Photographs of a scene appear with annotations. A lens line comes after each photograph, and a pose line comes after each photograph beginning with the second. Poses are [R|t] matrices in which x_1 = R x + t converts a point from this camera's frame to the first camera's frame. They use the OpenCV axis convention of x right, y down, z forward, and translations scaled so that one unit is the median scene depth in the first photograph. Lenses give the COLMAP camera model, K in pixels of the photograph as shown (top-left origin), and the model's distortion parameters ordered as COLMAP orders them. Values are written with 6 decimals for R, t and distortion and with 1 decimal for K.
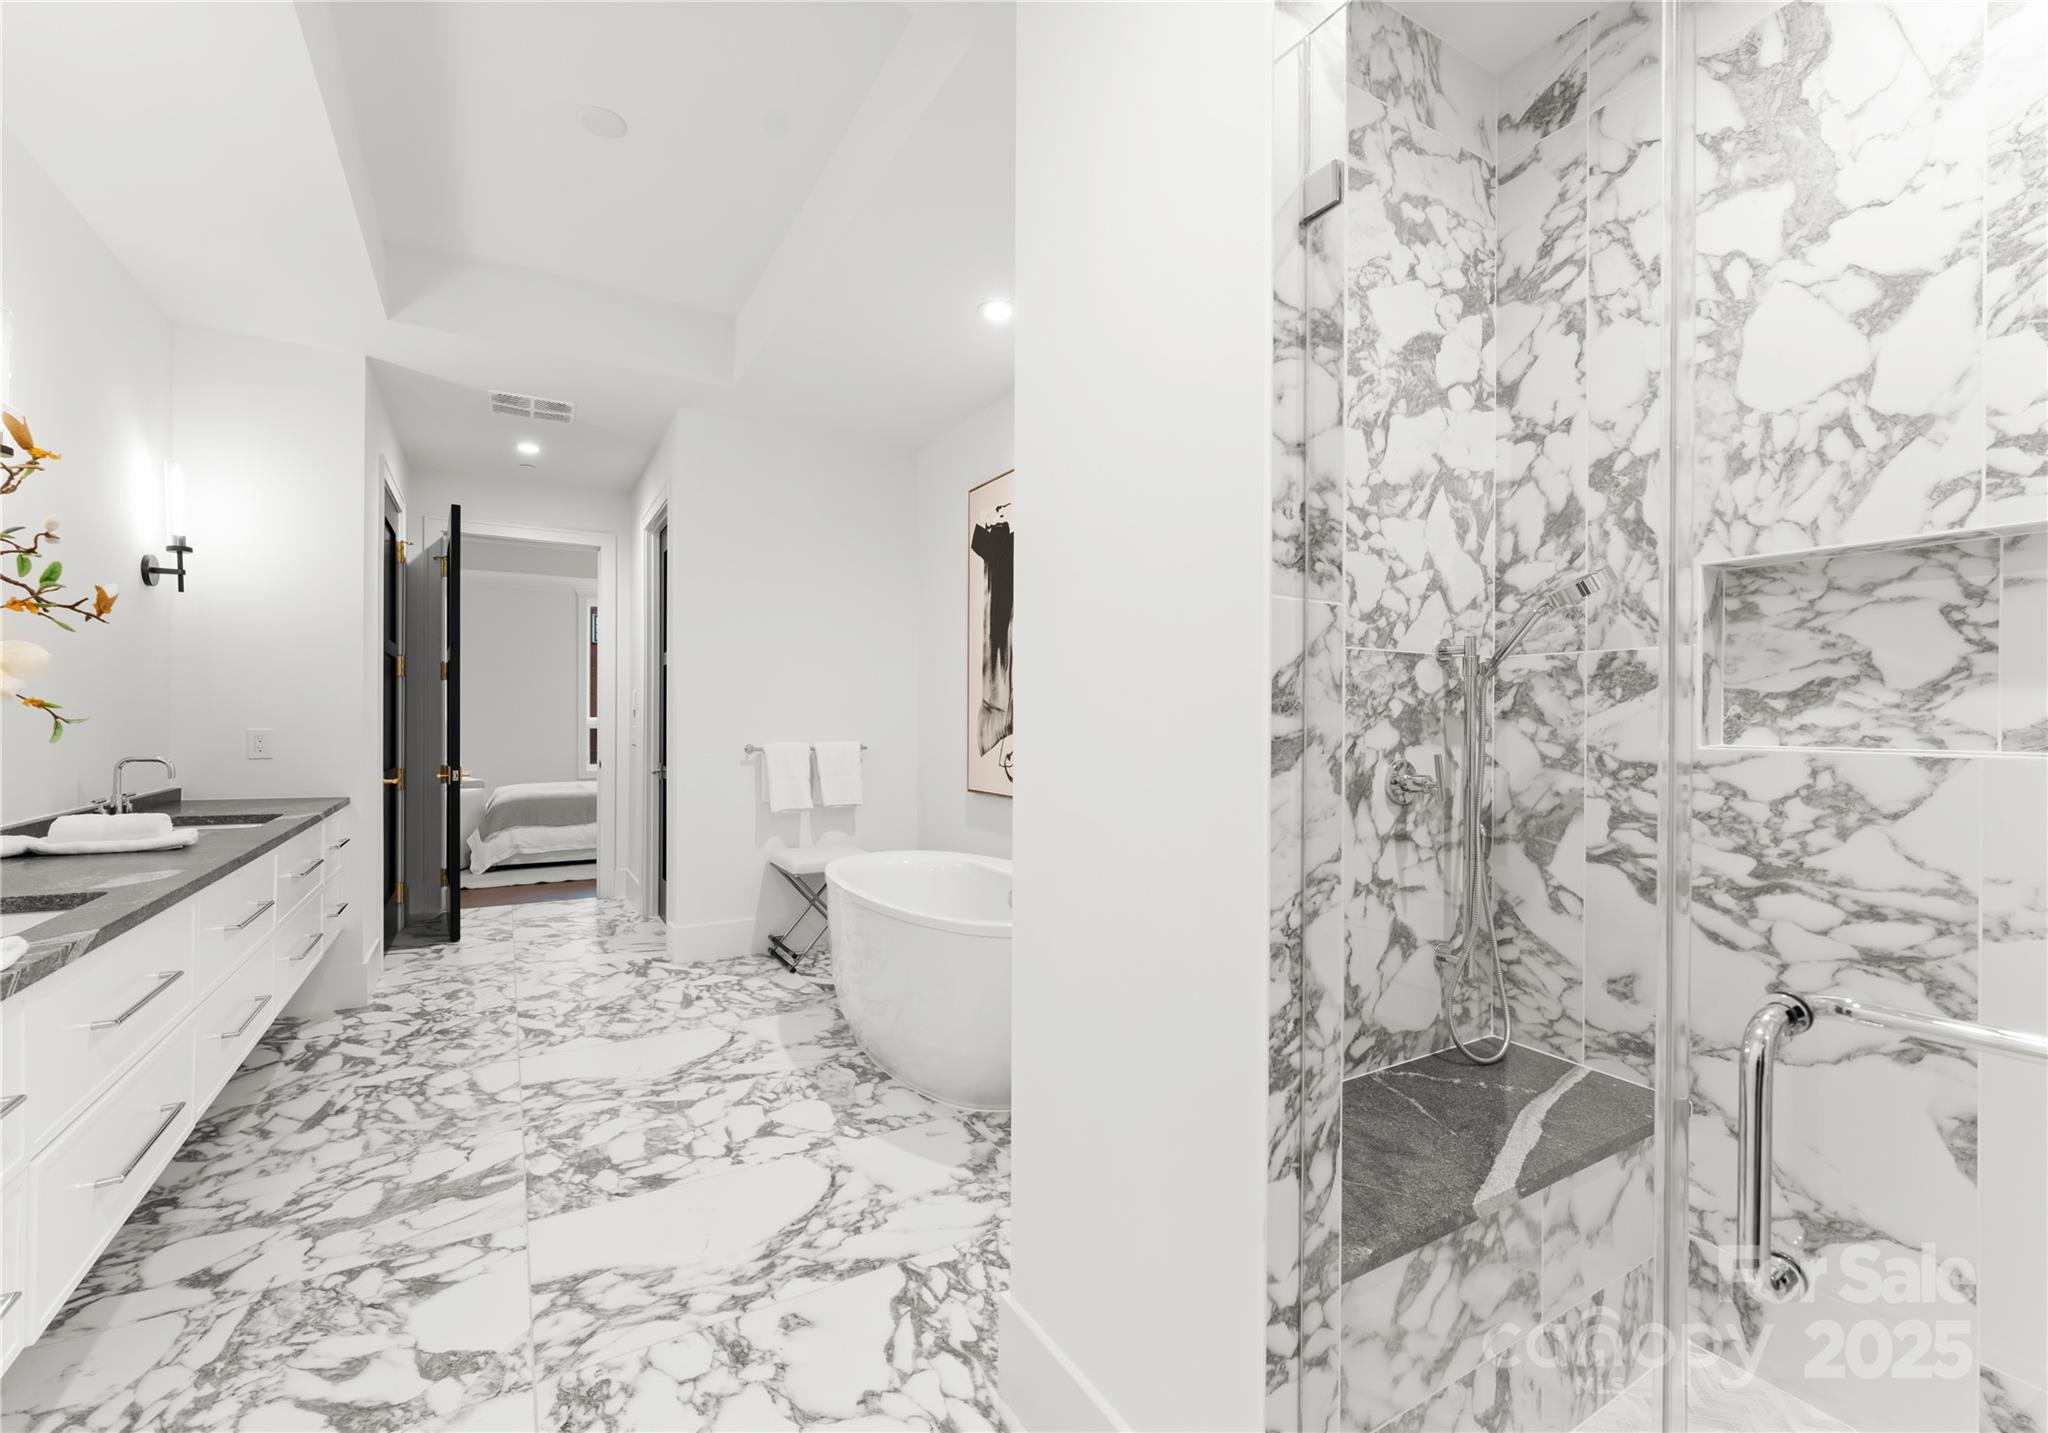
lens RADIAL K [[868.4, 0, 1022.4], [0, 868.4, 721.4], [0, 0, 1]] dist [-0.004335, 0.000038]
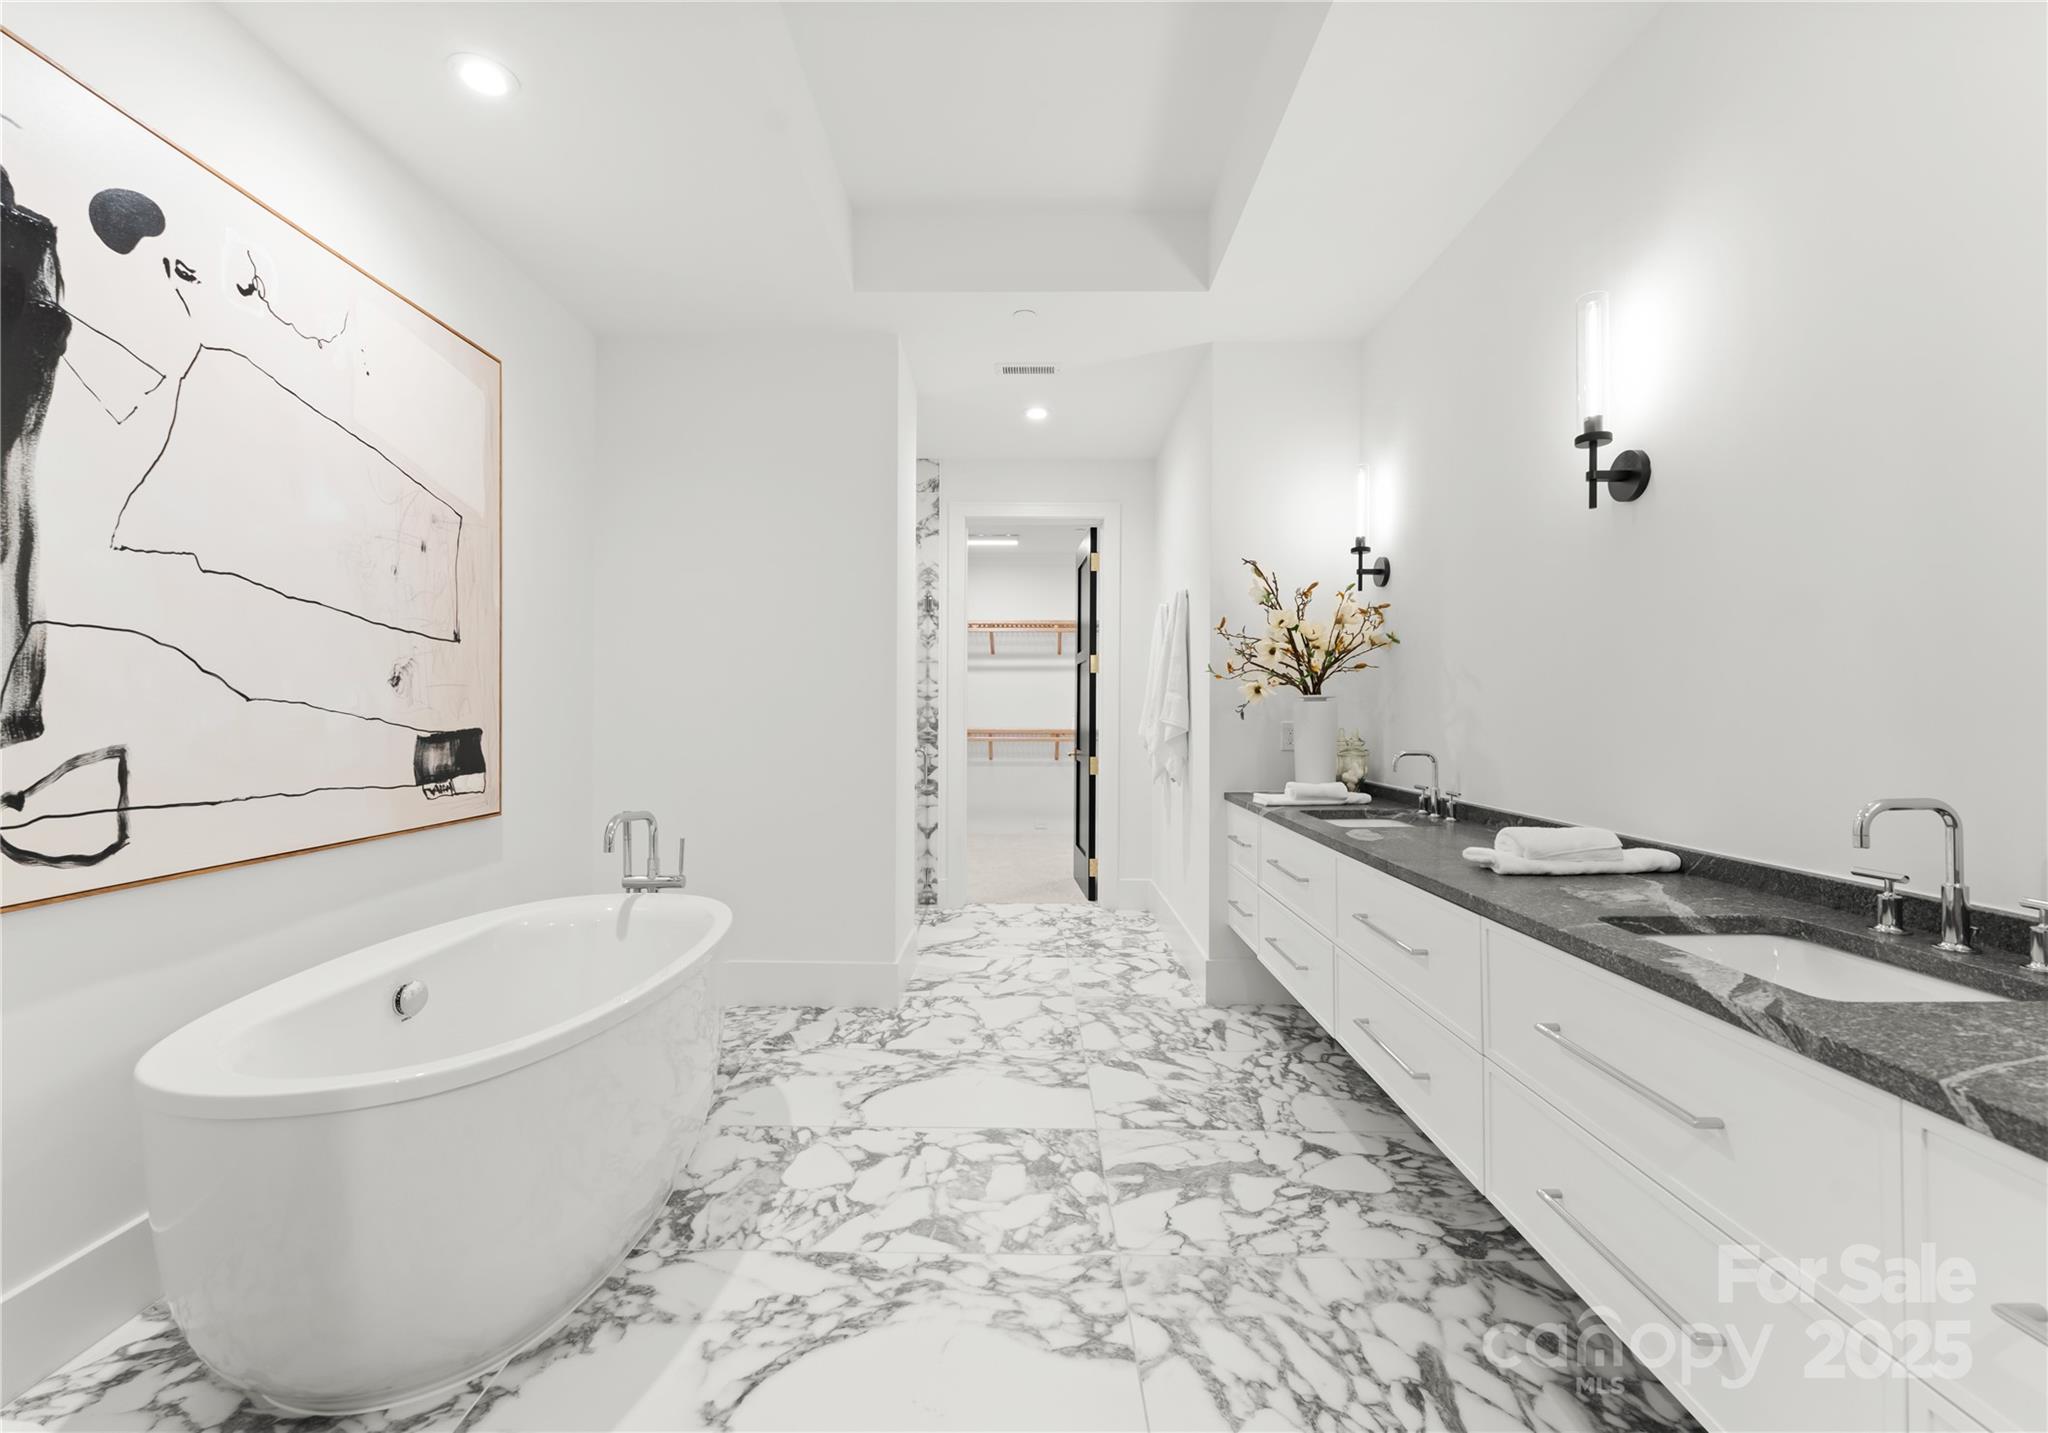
lens RADIAL K [[868.4, 0, 1024.8], [0, 868.4, 712.8], [0, 0, 1]] dist [-0.004335, 0.000038]
pose [[-0.857726, -0.010884, 0.513992, -1.003075], [-0.009292, 0.999941, 0.005669, -0.002193], [-0.514024, 0.000086, -0.857776, 1.902135]]
